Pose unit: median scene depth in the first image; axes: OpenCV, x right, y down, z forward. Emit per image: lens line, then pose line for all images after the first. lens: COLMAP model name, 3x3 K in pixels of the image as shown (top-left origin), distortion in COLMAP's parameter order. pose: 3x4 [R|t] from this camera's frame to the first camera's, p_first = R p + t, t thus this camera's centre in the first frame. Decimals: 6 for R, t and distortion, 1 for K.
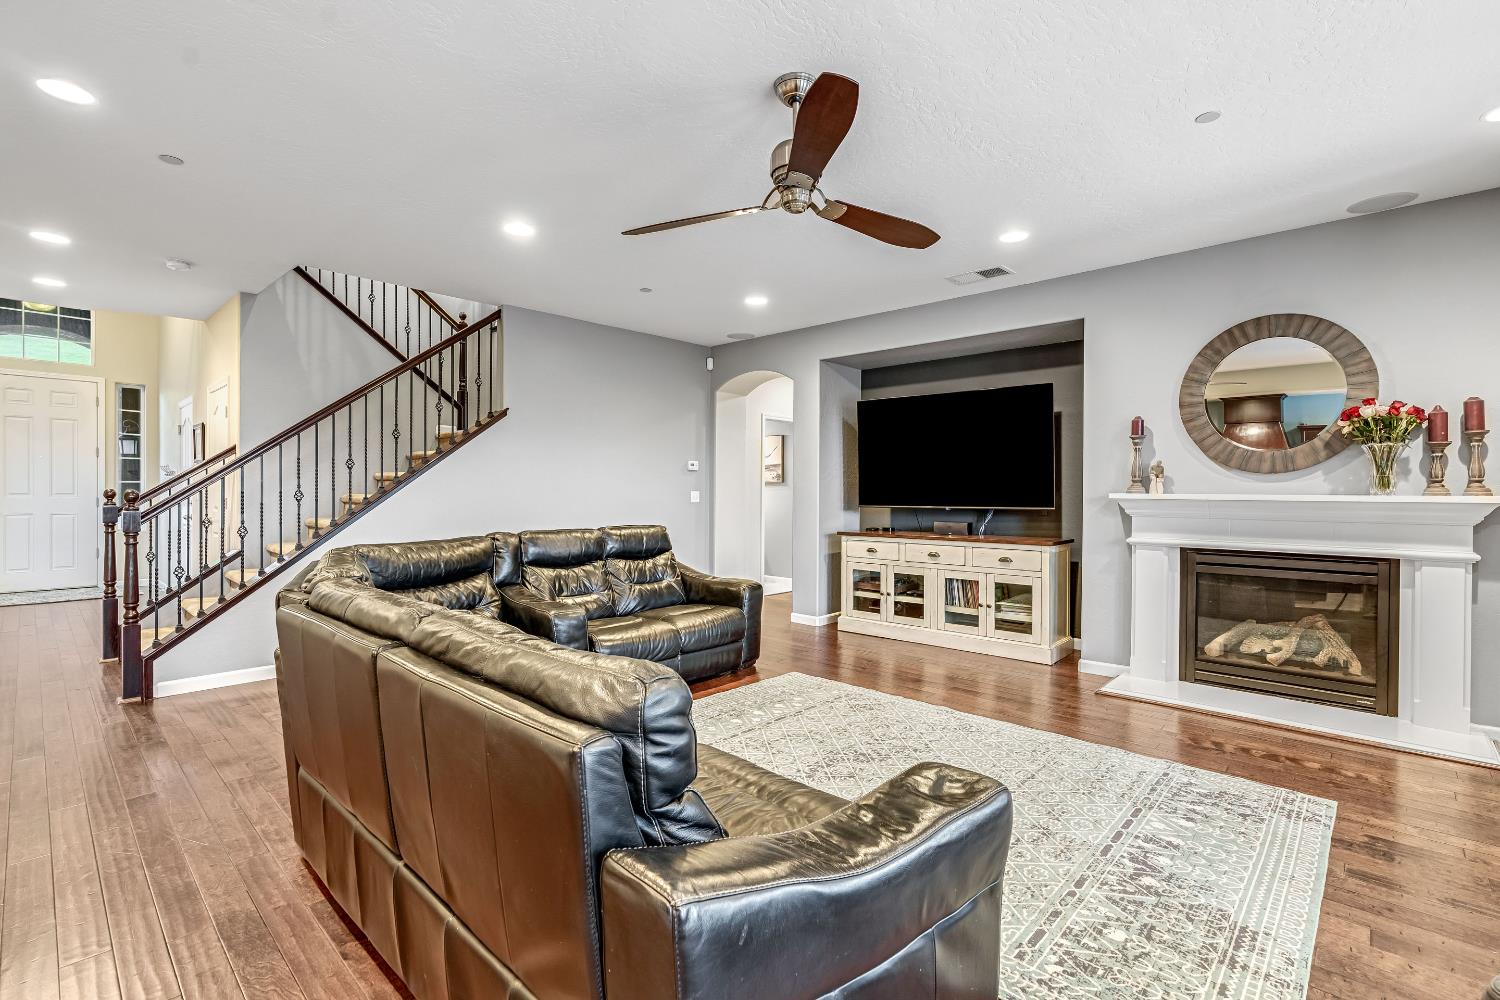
lens RADIAL K [[686.7, 0, 753.3], [0, 686.7, 494.1], [0, 0, 1]] dist [-0.002695, 0.000436]
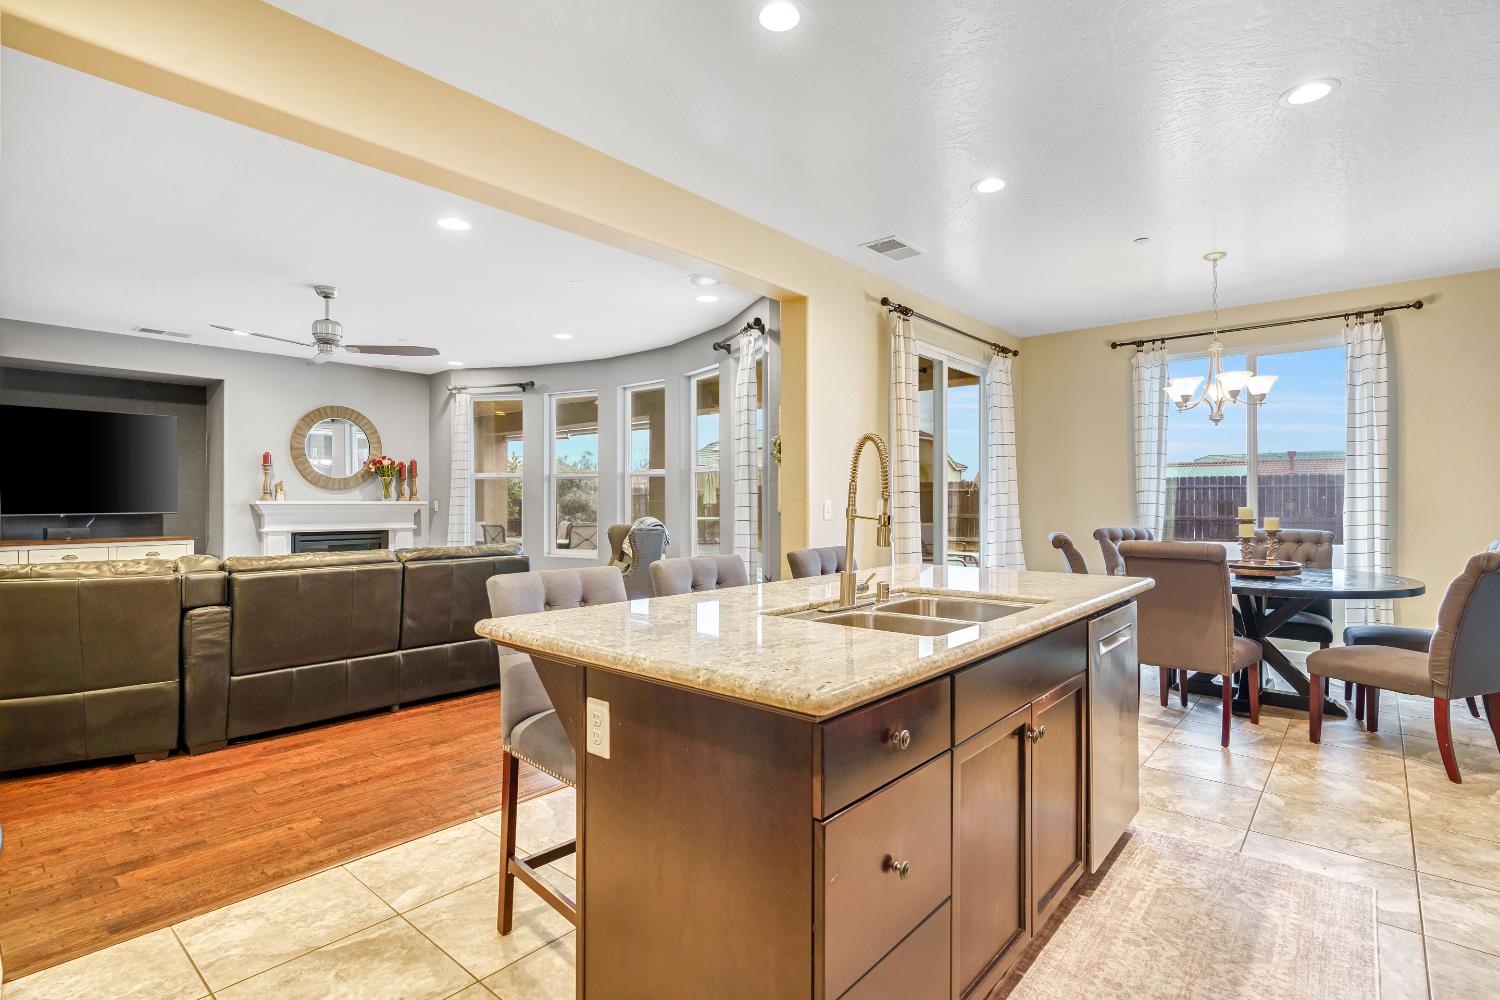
lens RADIAL K [[726.0, 0, 750.3], [0, 726.0, 491.6], [0, 0, 1]] dist [-0.003491, 0.001552]
pose [[-0.039180, 0.008814, 0.999193, -1.154382], [0.001935, 0.999960, -0.008745, -0.004845], [-0.999230, 0.001590, -0.039196, -0.055521]]
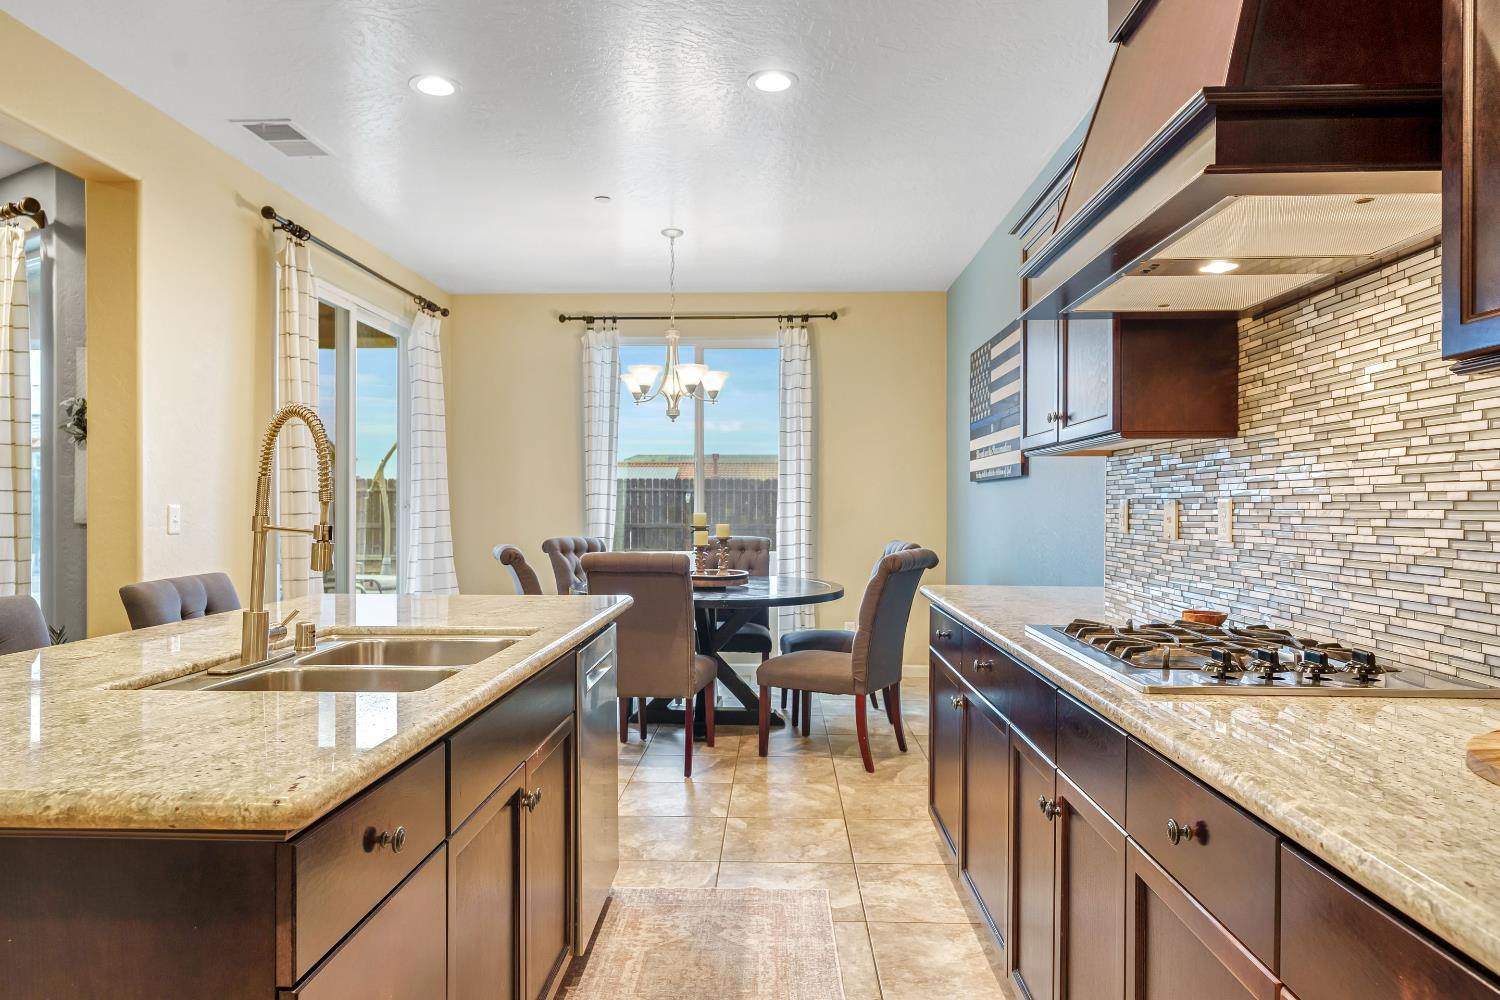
lens RADIAL K [[959.6, 0, 750.0], [0, 959.6, 500.0], [0, 0, 1]] dist [-0.004695, 0.003902]
pose [[-0.657425, -0.000797, 0.753519, -1.139936], [-0.003579, 0.999991, -0.002065, -0.004717], [-0.753511, -0.004054, -0.657423, -0.028419]]
